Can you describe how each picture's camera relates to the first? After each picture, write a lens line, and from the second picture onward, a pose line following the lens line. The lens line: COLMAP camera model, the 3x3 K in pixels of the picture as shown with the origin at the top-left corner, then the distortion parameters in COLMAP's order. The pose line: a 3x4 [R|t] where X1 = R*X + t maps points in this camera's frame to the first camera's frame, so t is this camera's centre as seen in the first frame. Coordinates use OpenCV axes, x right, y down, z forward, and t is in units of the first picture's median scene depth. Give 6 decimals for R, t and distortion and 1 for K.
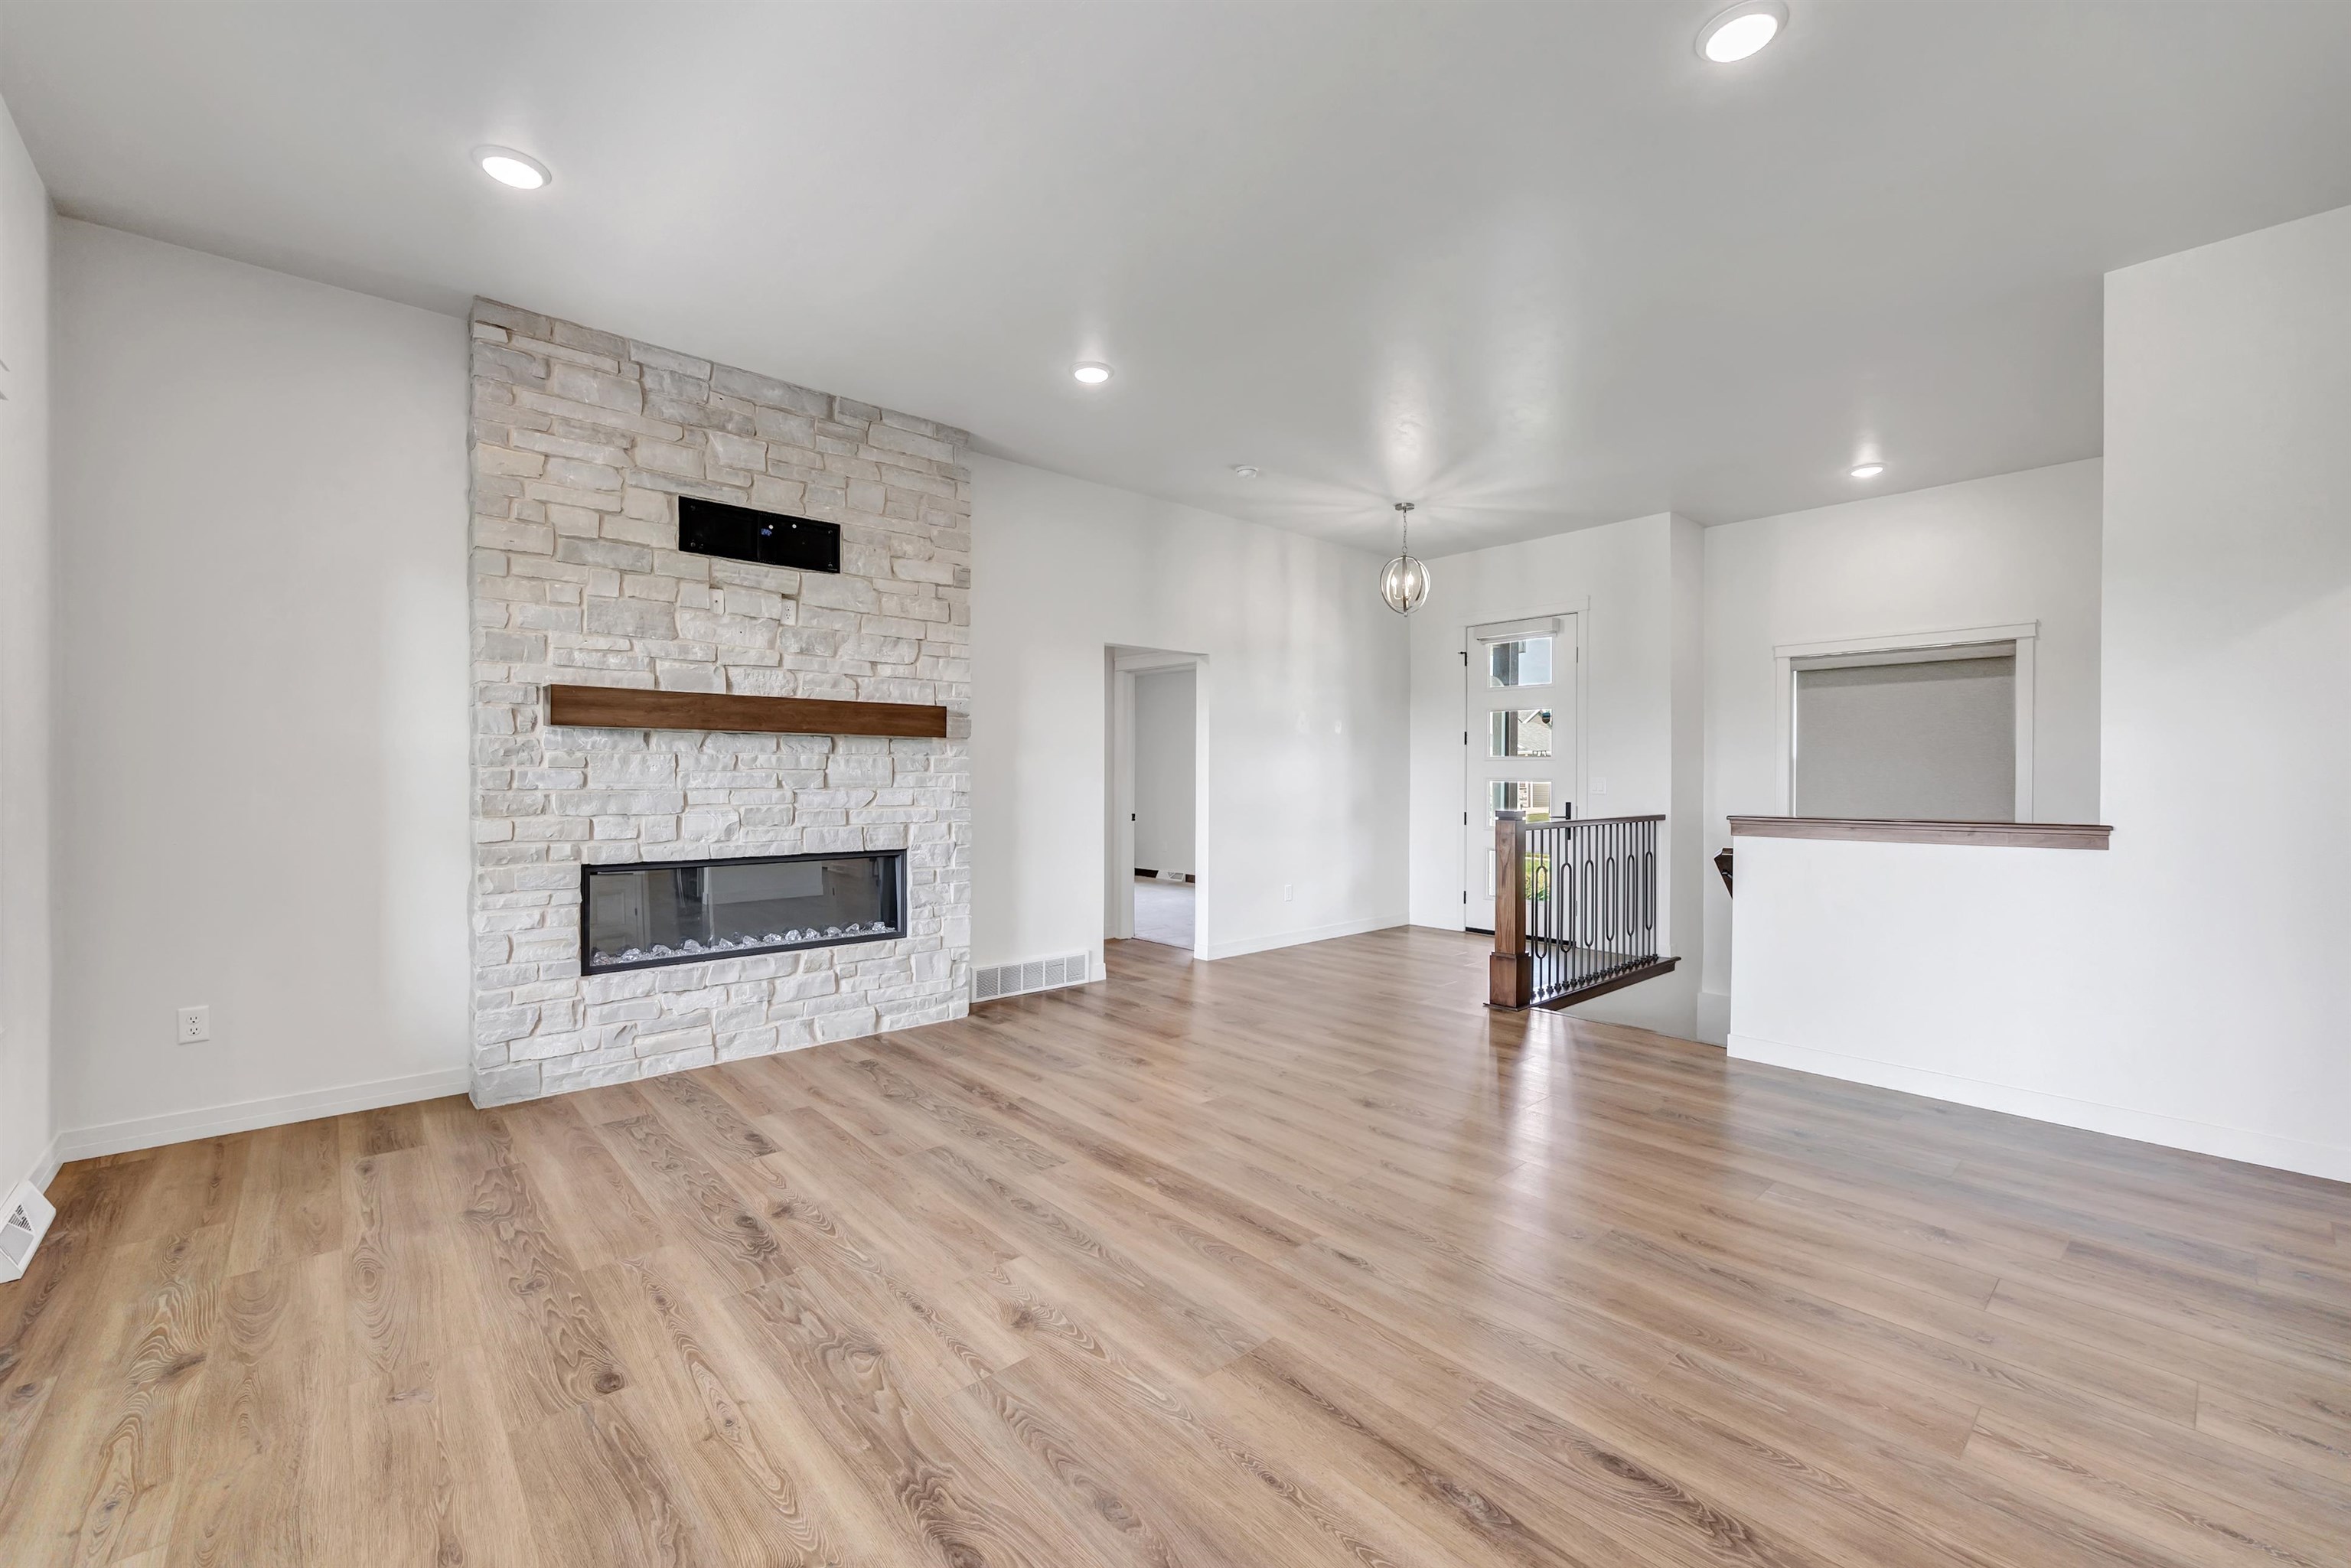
lens RADIAL K [[958.3, 0, 1210.7], [0, 958.3, 781.8], [0, 0, 1]] dist [-0.000139, 0.000768]
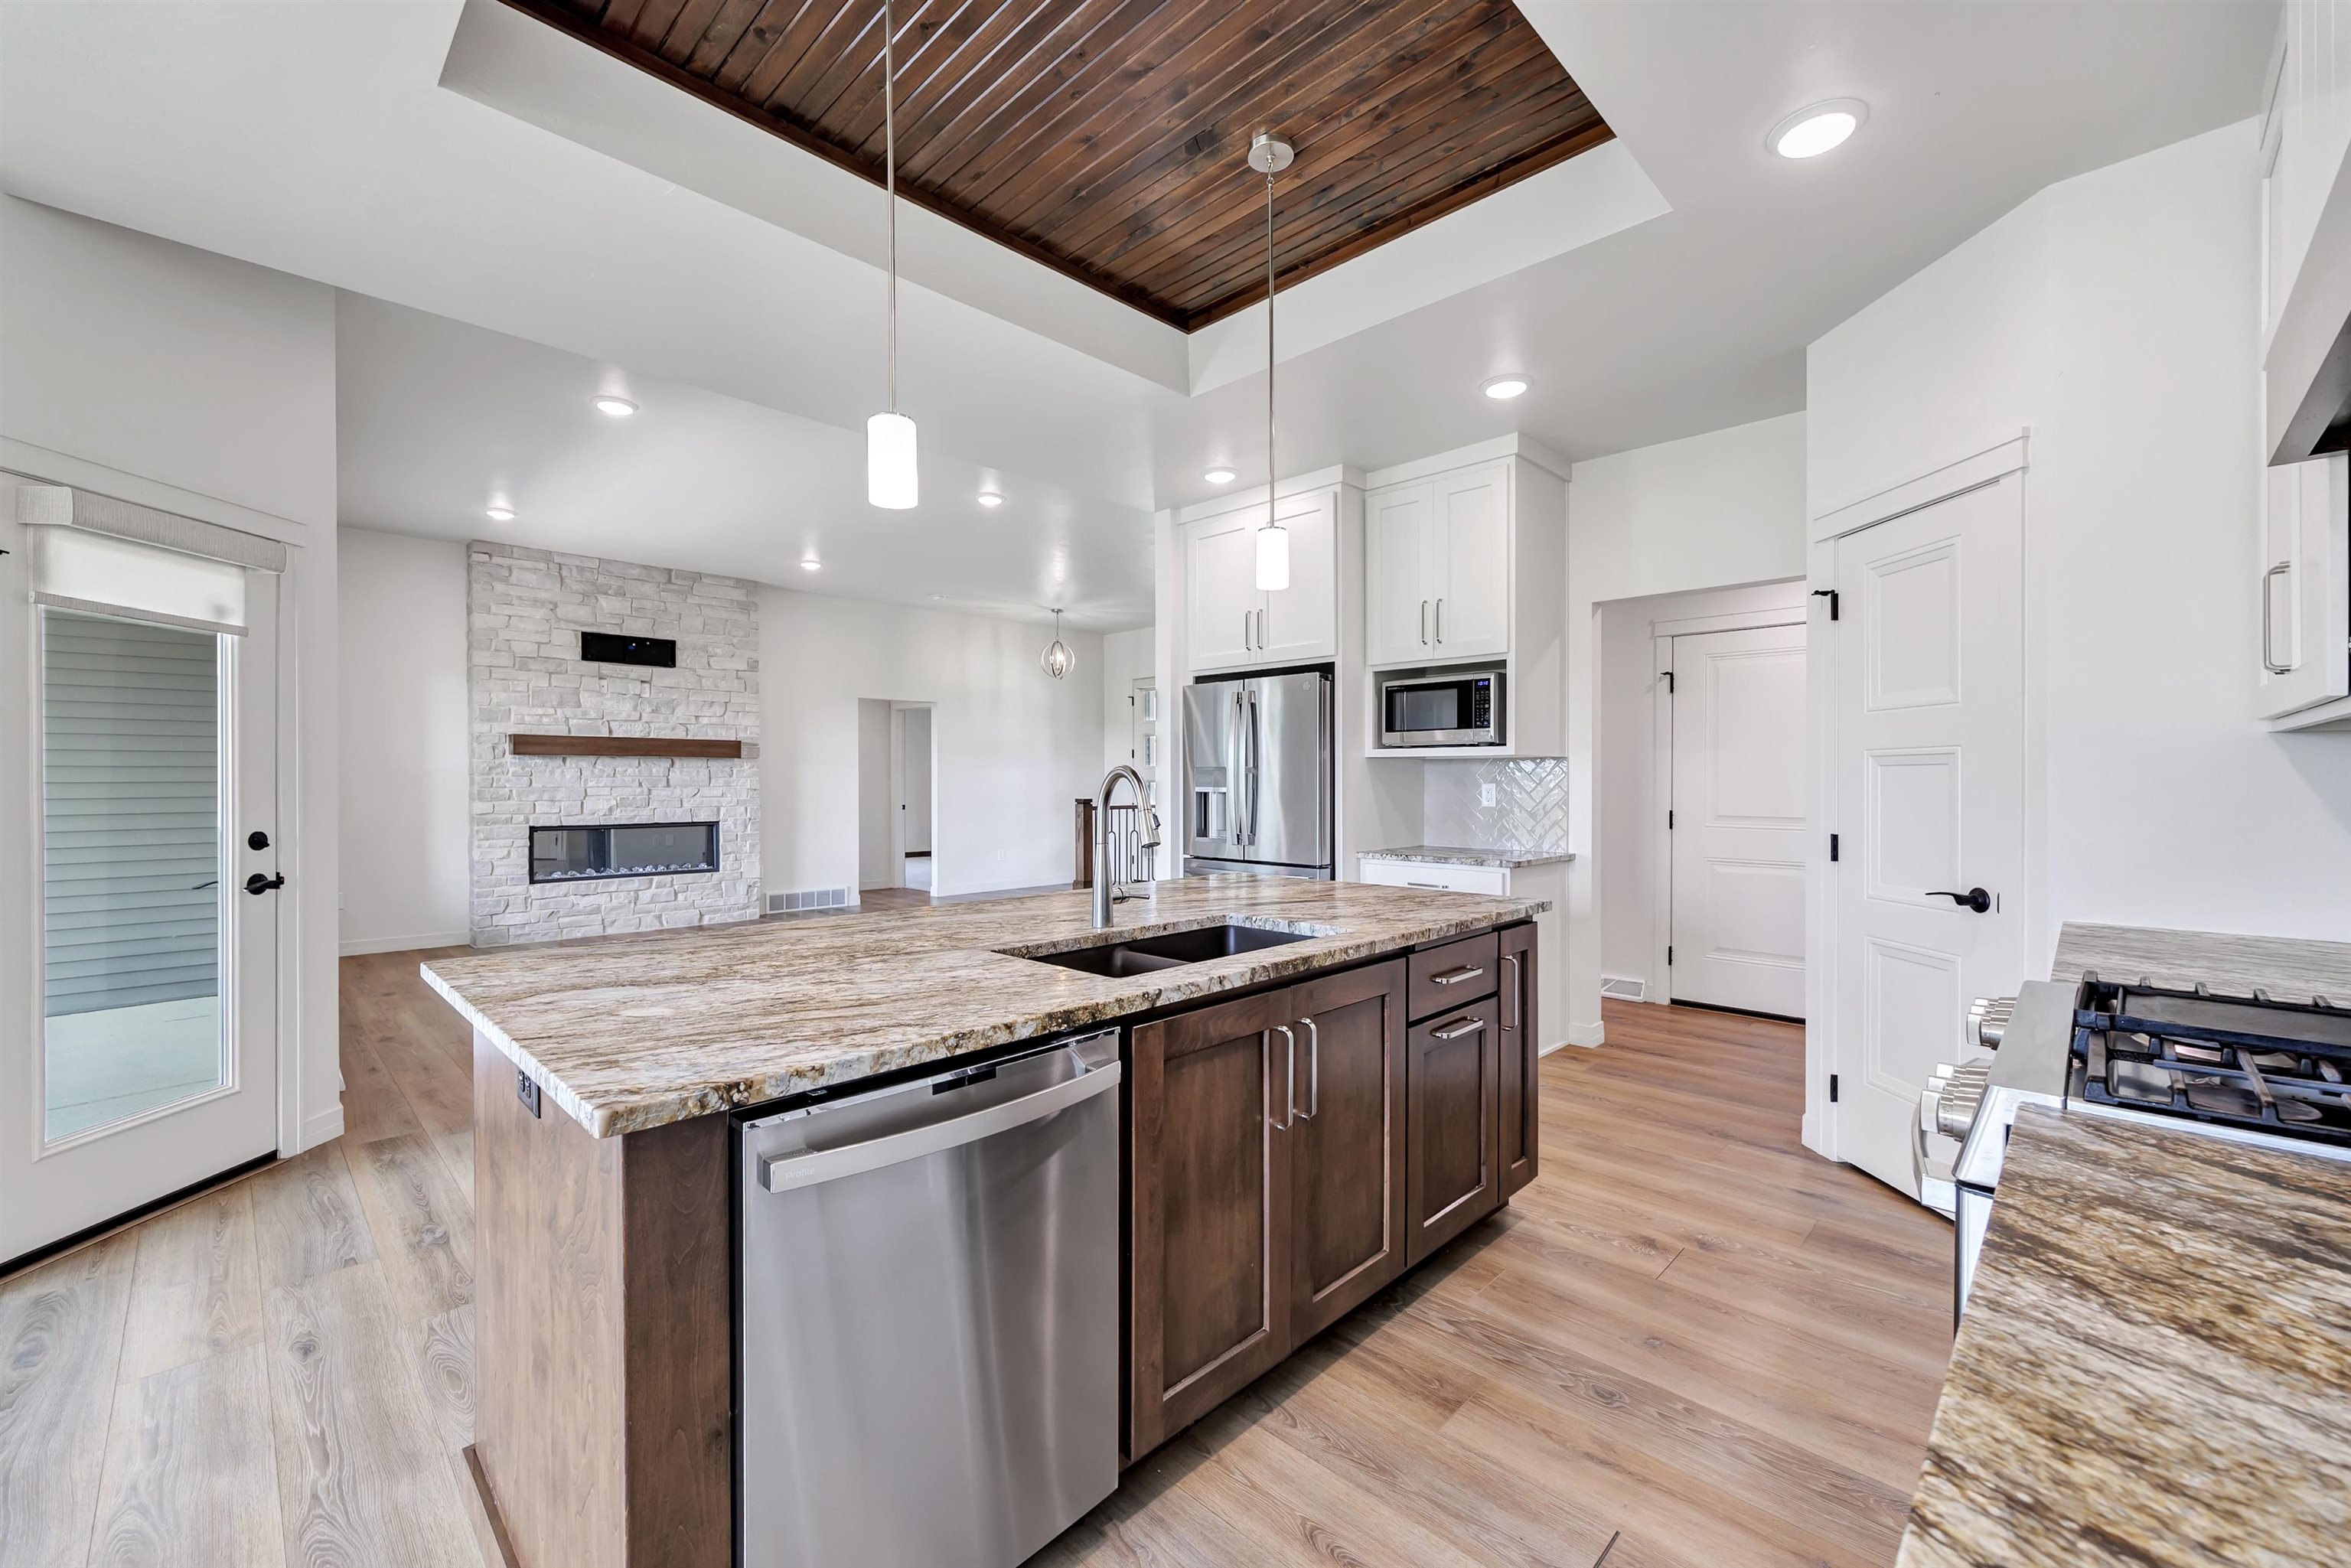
lens RADIAL K [[958.3, 0, 1220.4], [0, 958.3, 785.6], [0, 0, 1]] dist [-0.000139, 0.000768]
pose [[0.997662, -0.003532, 0.068254, 0.543729], [0.003289, 0.999988, 0.003677, 0.001359], [-0.068267, -0.003444, 0.997661, -0.924122]]
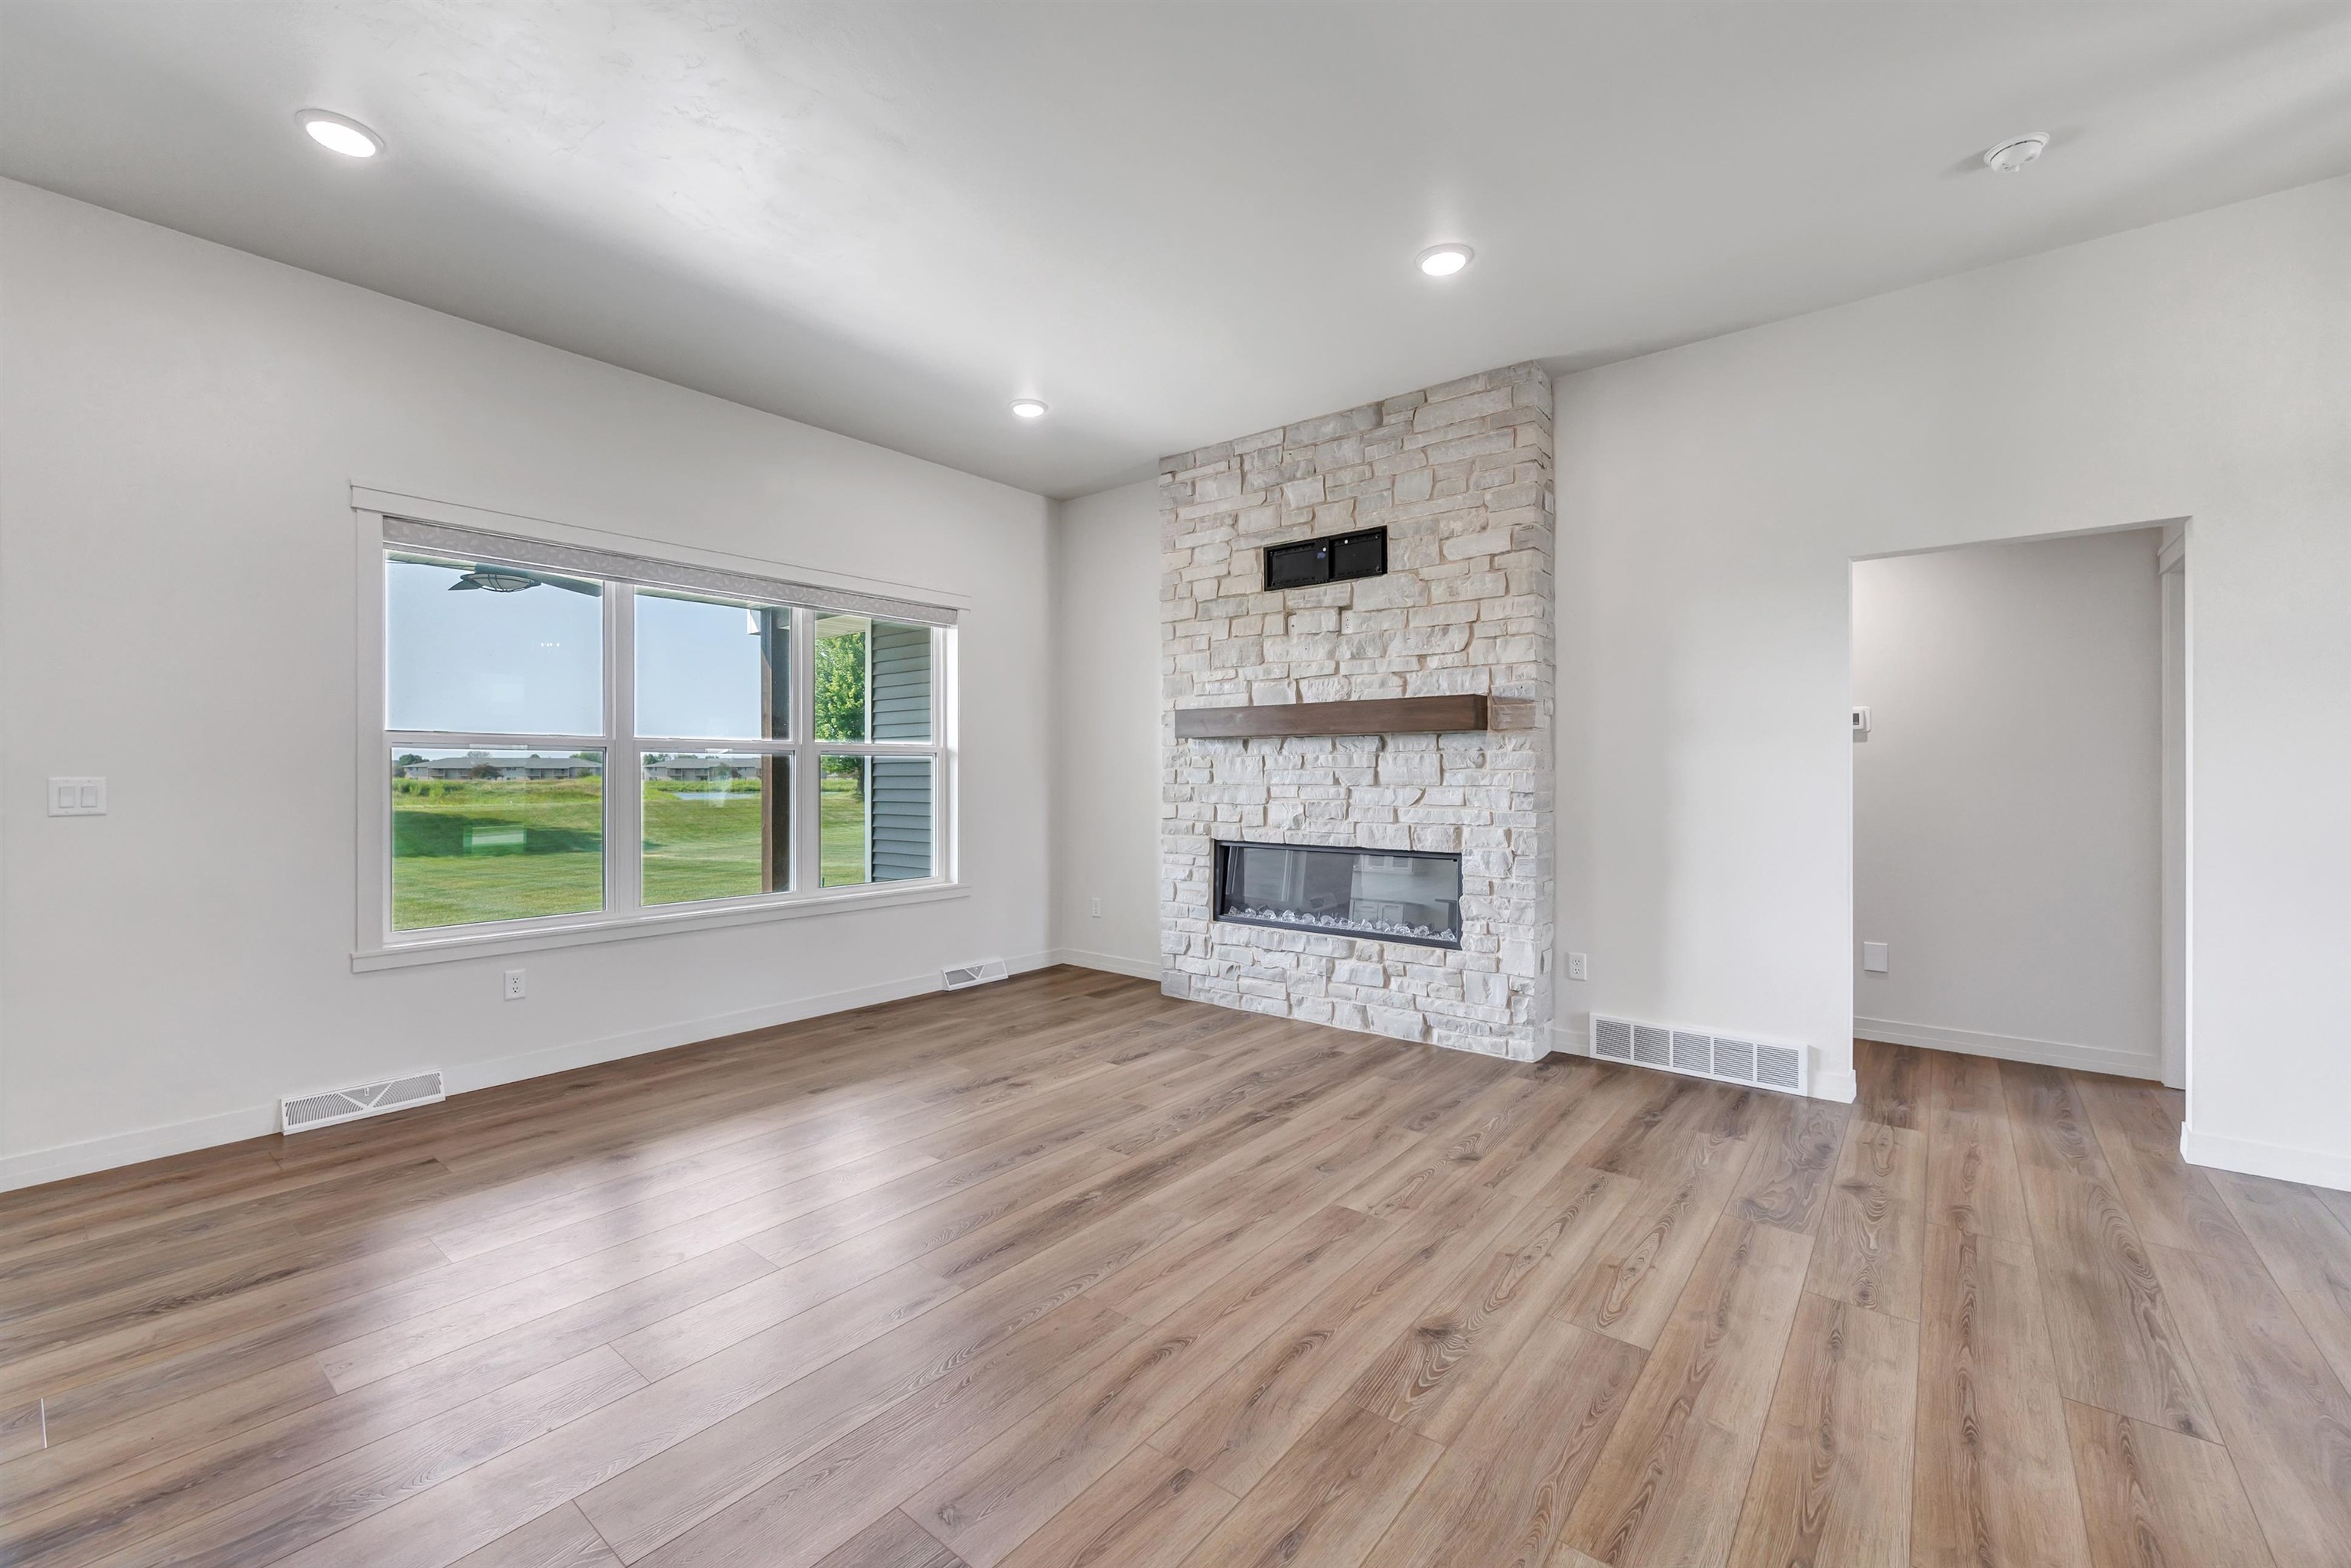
lens RADIAL K [[958.3, 0, 1105.4], [0, 958.3, 776.9], [0, 0, 1]] dist [-0.000139, 0.000768]
pose [[0.112957, 0.000453, -0.993600, 0.623114], [-0.006704, 0.999977, -0.000306, -0.000545], [0.993577, 0.006695, 0.112958, 0.631402]]
